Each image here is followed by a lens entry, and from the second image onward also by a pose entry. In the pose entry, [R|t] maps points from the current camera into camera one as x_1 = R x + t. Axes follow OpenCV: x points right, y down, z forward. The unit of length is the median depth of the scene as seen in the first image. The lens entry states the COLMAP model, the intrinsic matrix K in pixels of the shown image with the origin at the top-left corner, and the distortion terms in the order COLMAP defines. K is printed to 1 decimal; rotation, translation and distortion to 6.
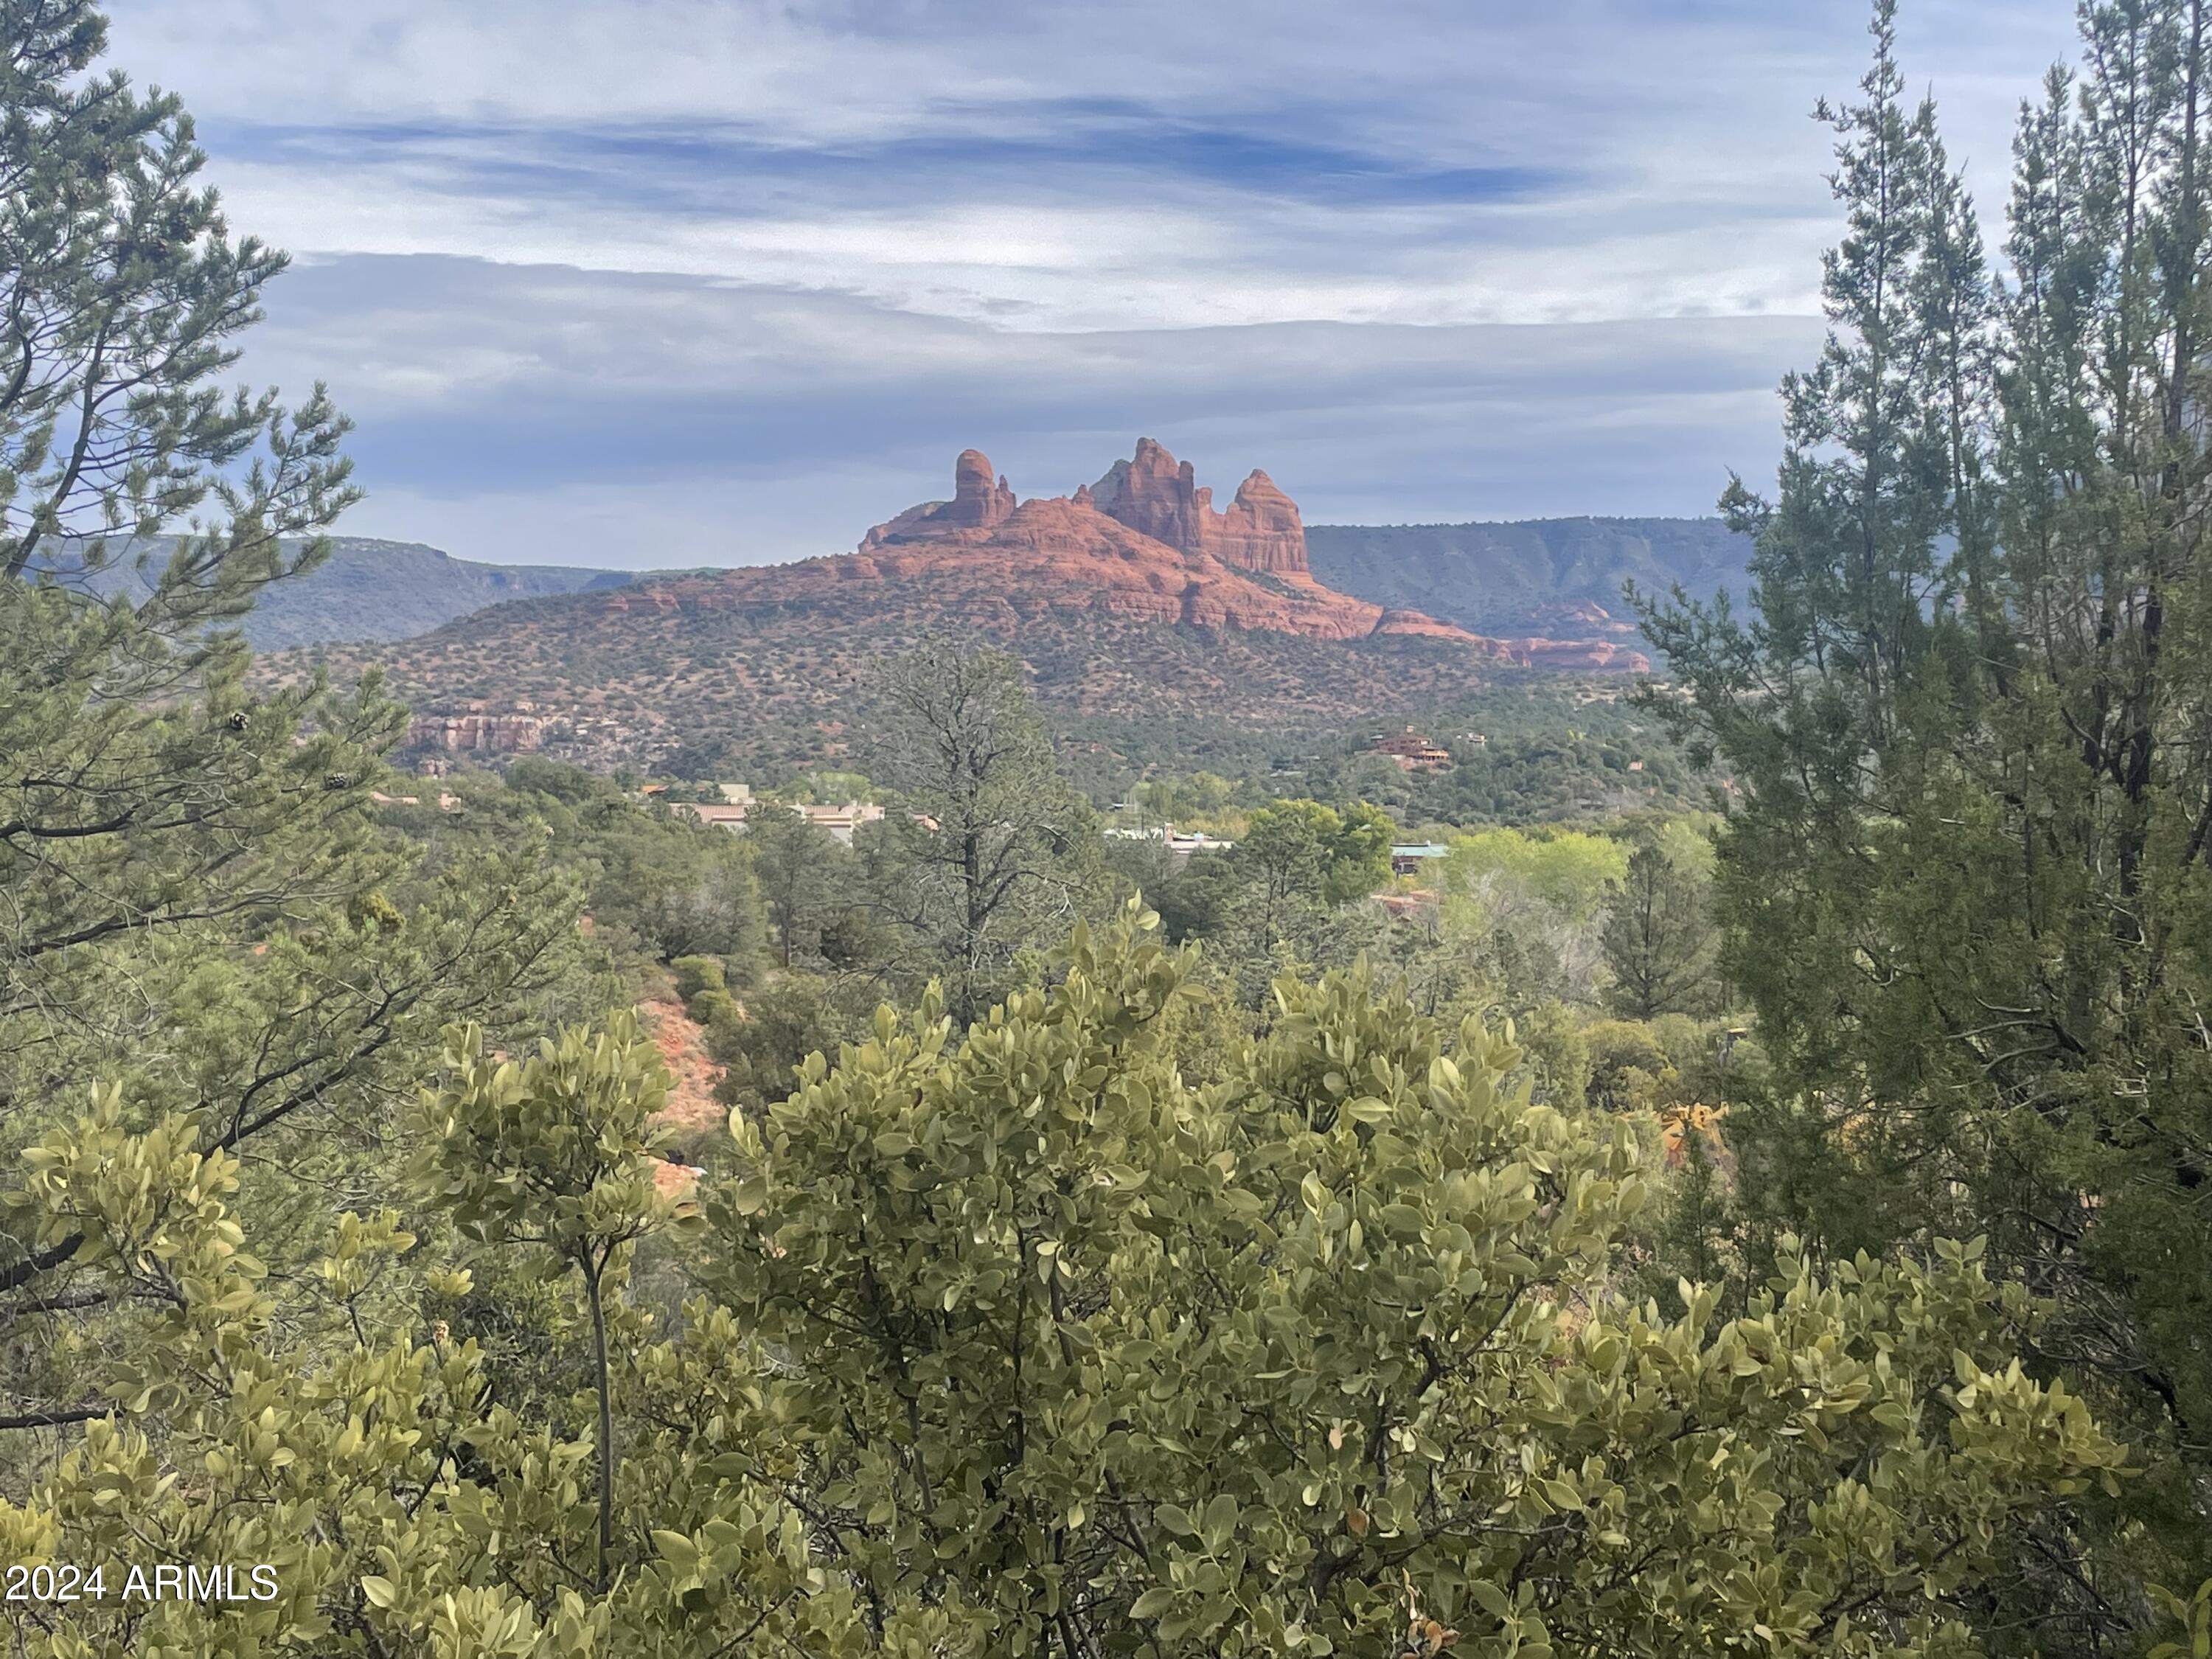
lens RADIAL K [[3057.7, 0, 1105.0], [0, 3057.7, 796.7], [0, 0, 1]] dist [0.096718, 0.000000]
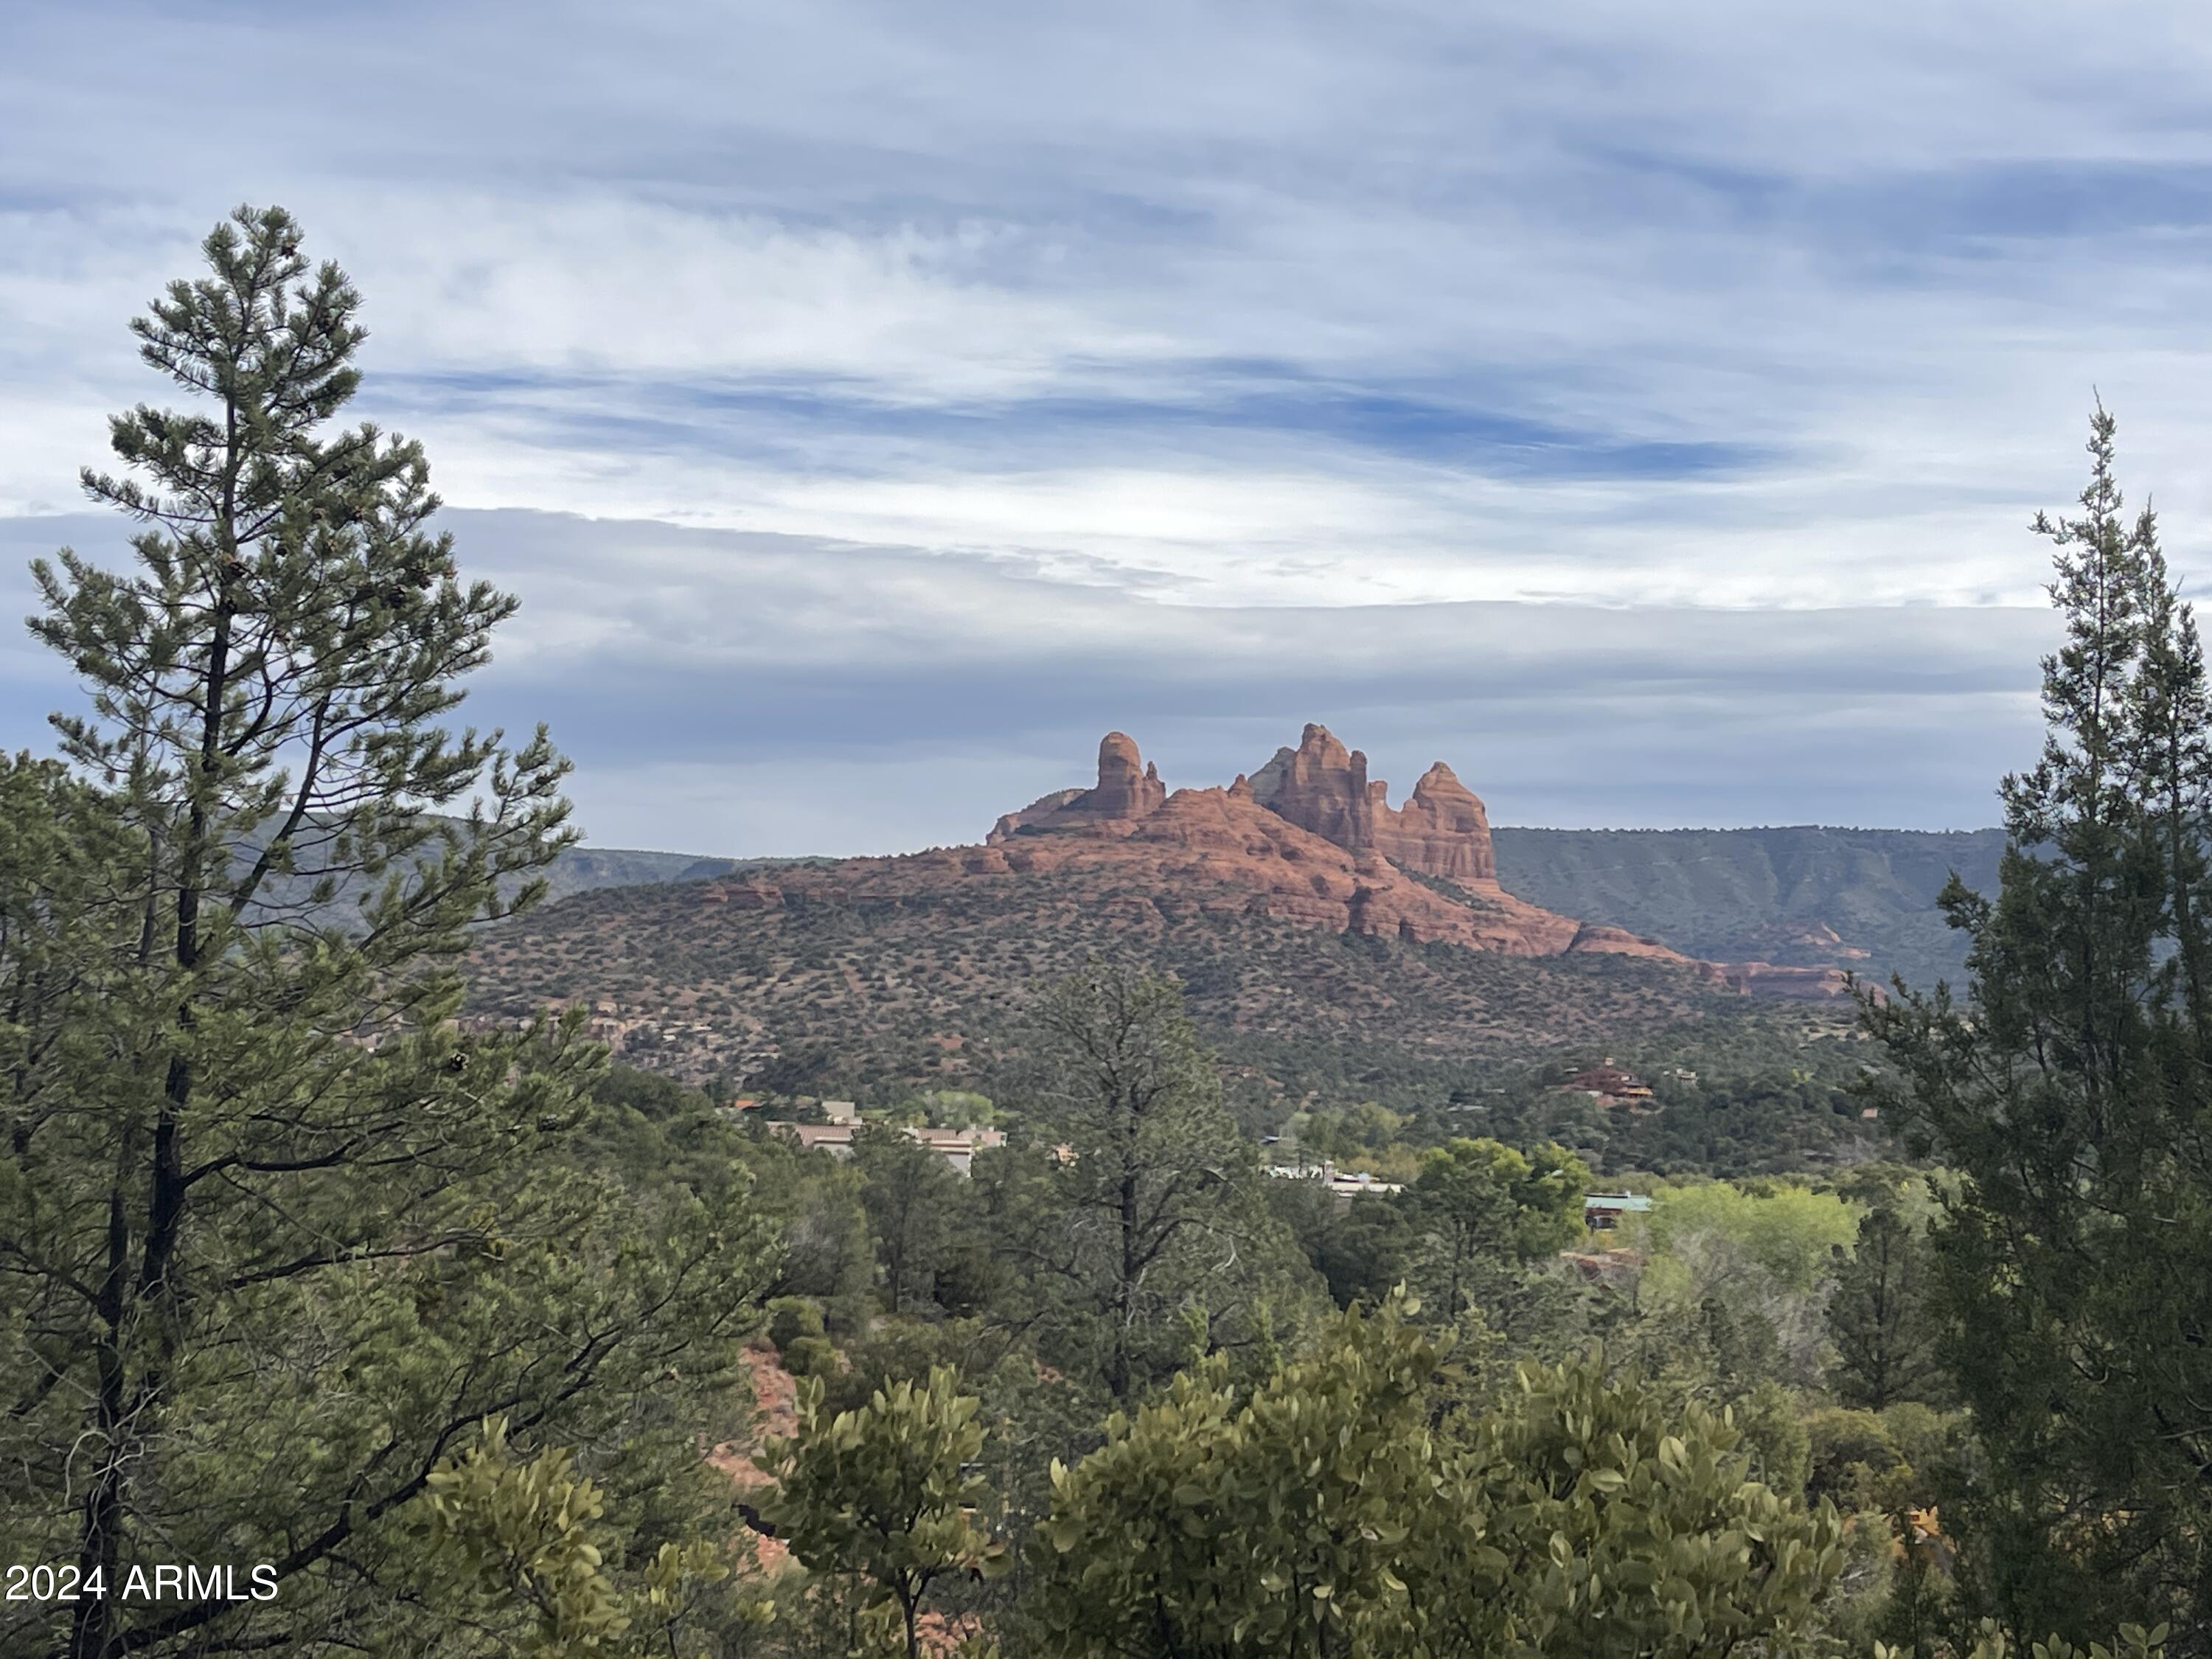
lens RADIAL K [[3477.7, 0, 1097.4], [0, 3477.7, 834.0], [0, 0, 1]] dist [0.110142, 0.000000]
pose [[0.998536, 0.025727, -0.047590, -0.018243], [-0.029597, 0.996152, -0.082491, -0.009928], [0.045285, 0.083779, 0.995455, -0.130098]]
